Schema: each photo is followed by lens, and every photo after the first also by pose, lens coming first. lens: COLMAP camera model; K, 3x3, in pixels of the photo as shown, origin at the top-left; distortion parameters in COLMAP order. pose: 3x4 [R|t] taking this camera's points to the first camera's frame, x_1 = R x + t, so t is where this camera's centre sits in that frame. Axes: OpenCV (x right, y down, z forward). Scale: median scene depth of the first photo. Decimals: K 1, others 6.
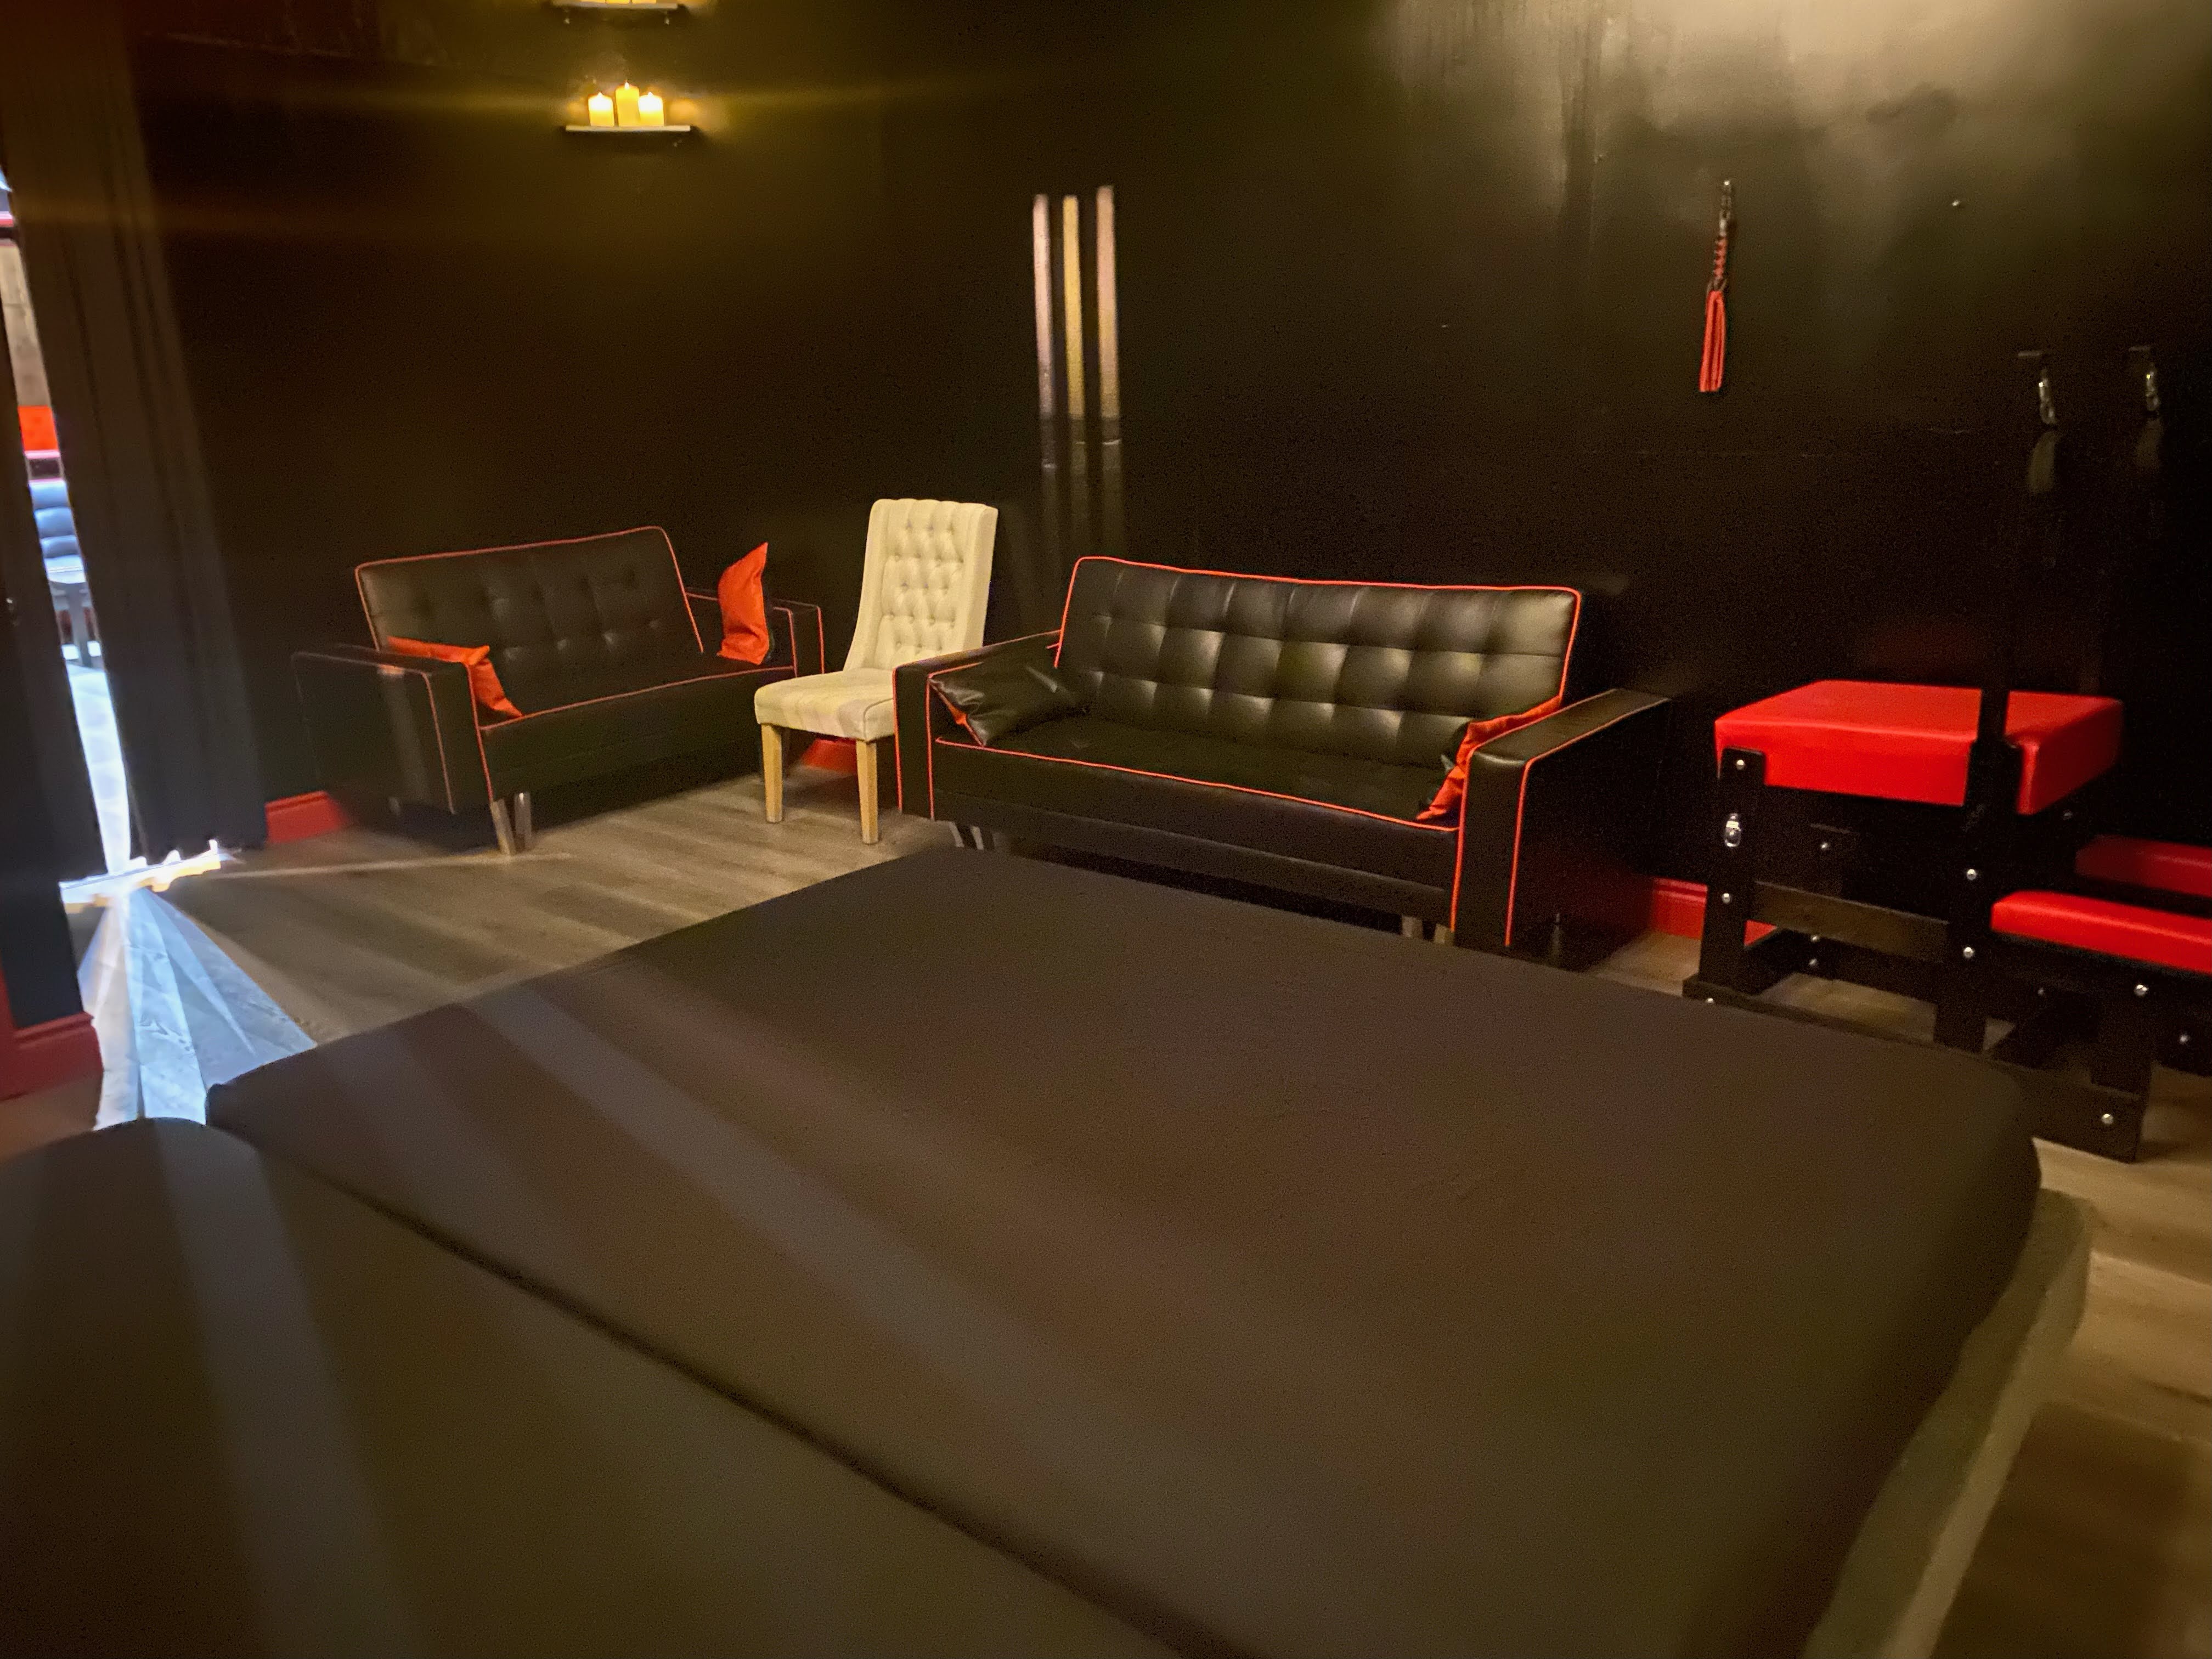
lens RADIAL K [[1714.0, 0, 1106.0], [0, 1714.0, 829.5], [0, 0, 1]] dist [0.051906, -0.007674]
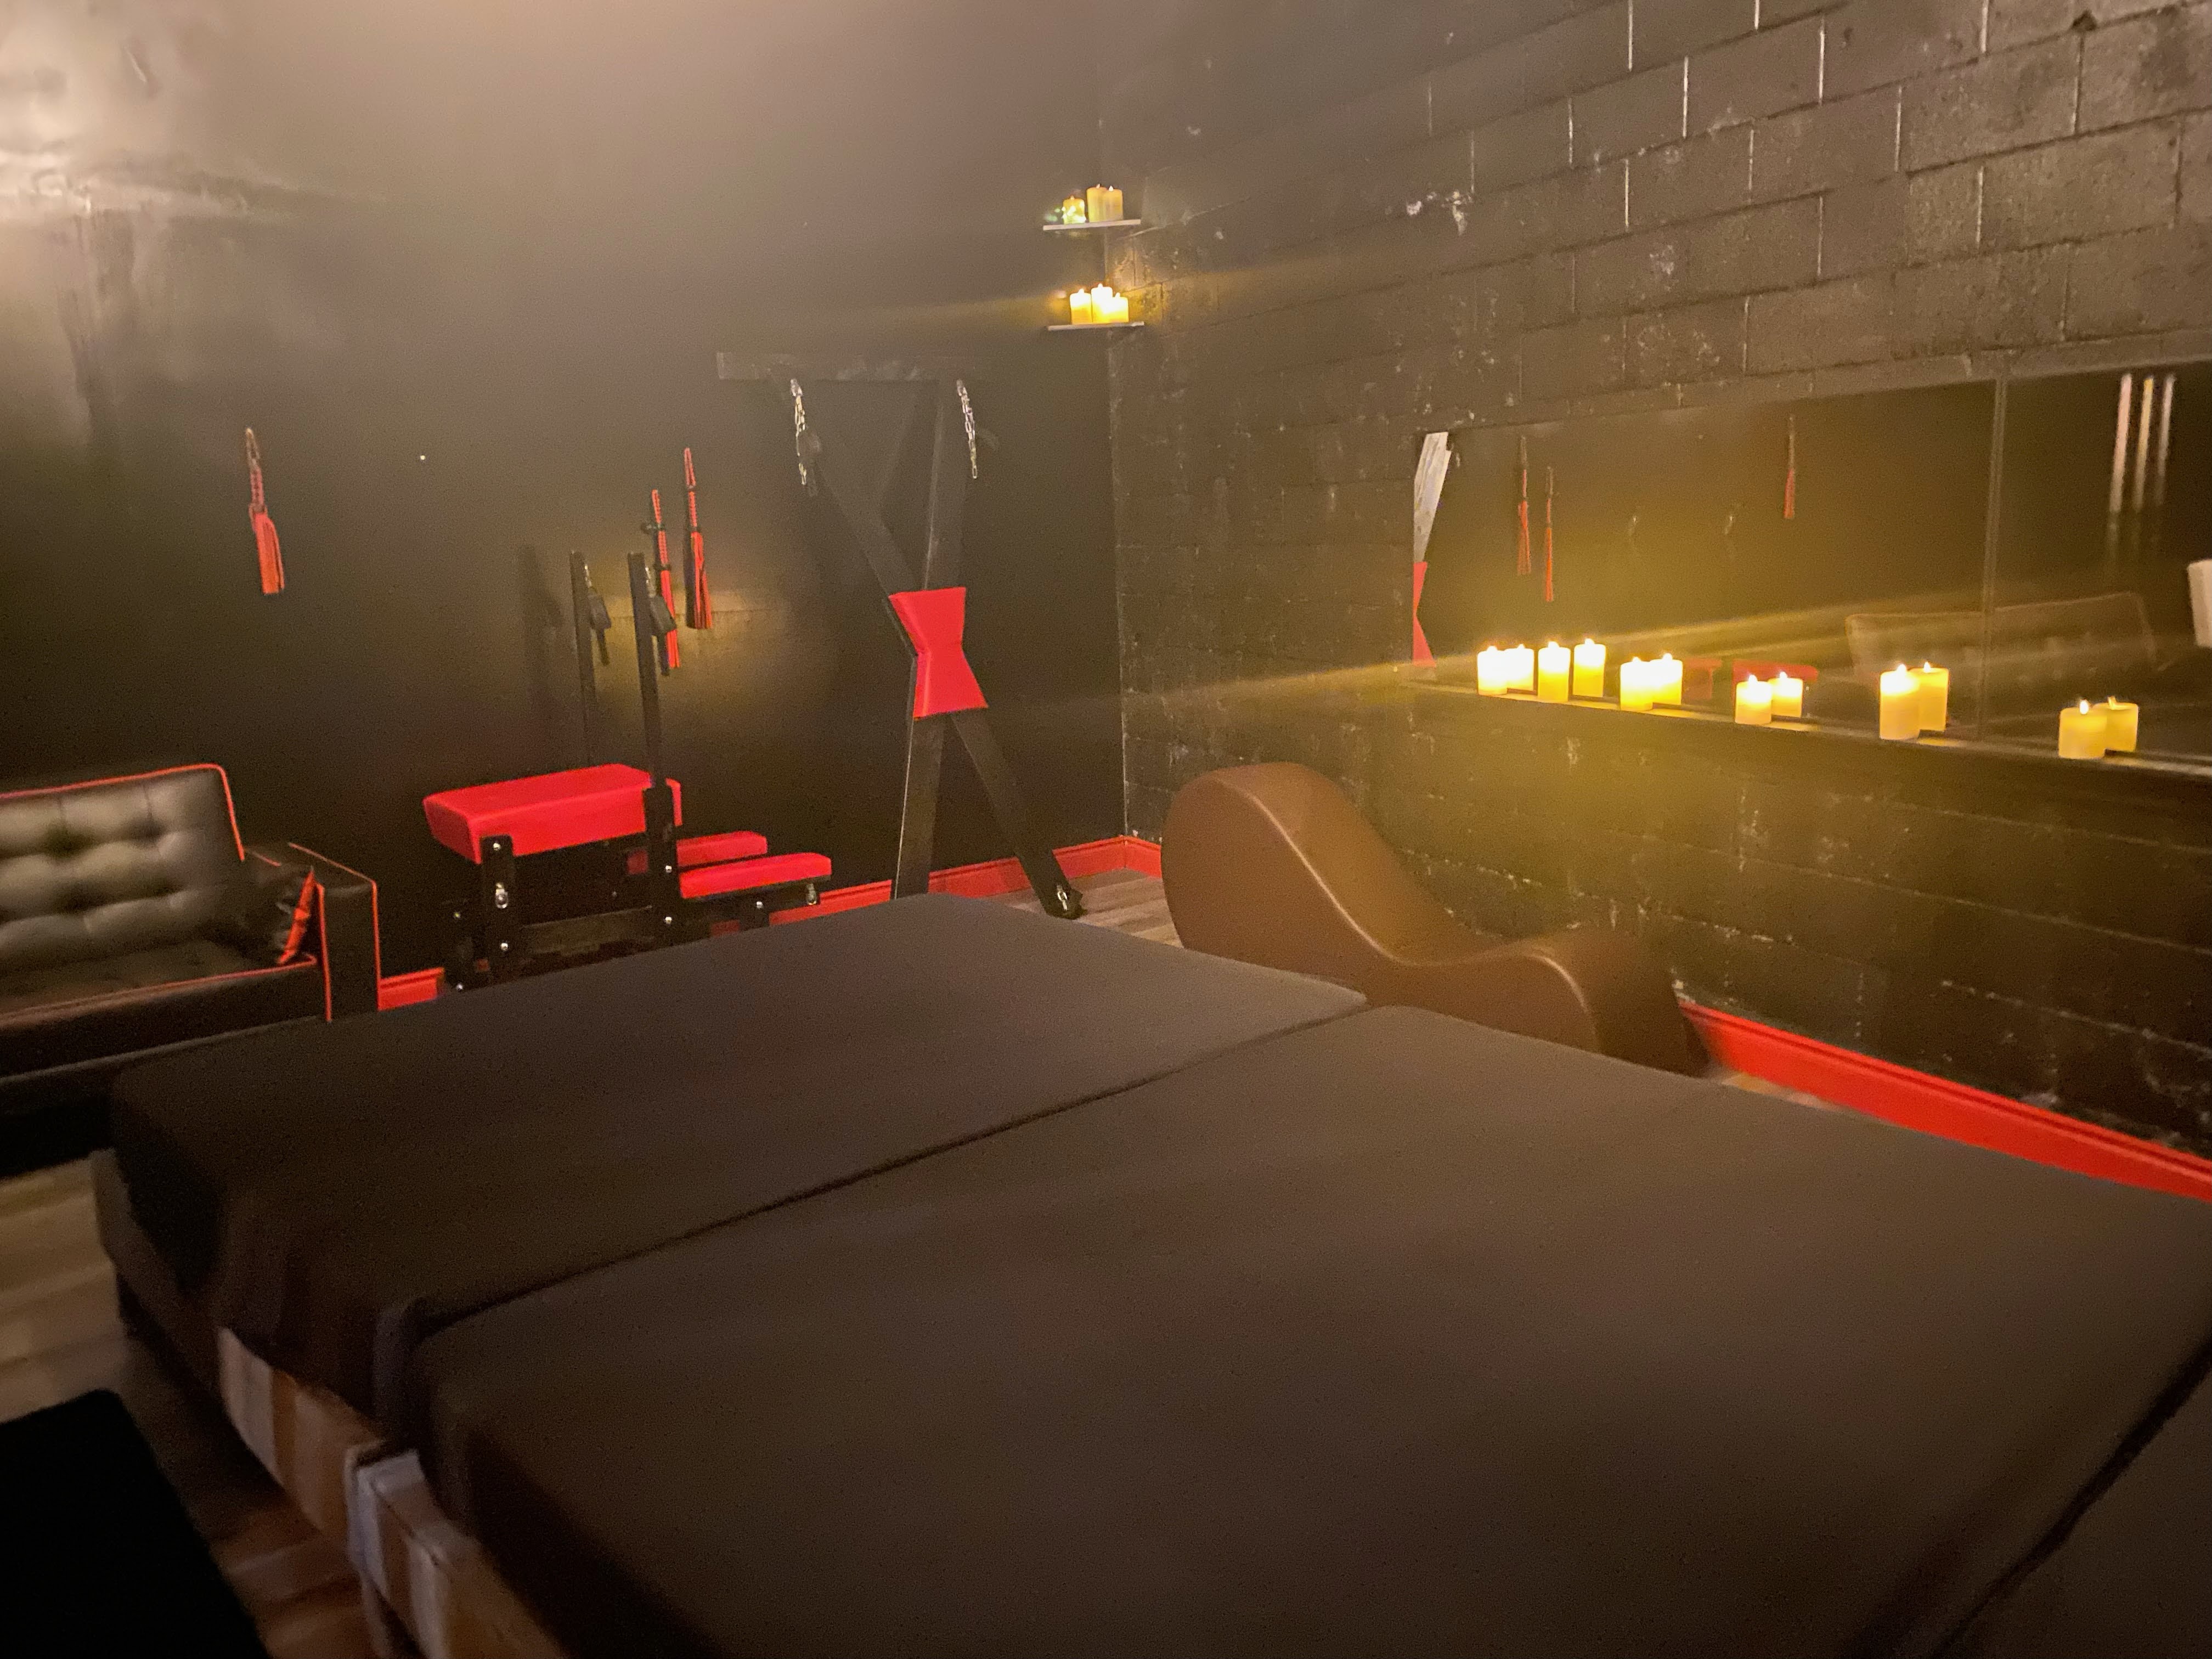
lens RADIAL K [[1714.0, 0, 1106.0], [0, 1714.0, 829.5], [0, 0, 1]] dist [0.051906, -0.007674]
pose [[0.227281, -0.182629, 0.956551, -0.771177], [0.305122, 0.946153, 0.108145, -0.047476], [-0.924794, 0.267285, 0.270767, 0.166193]]
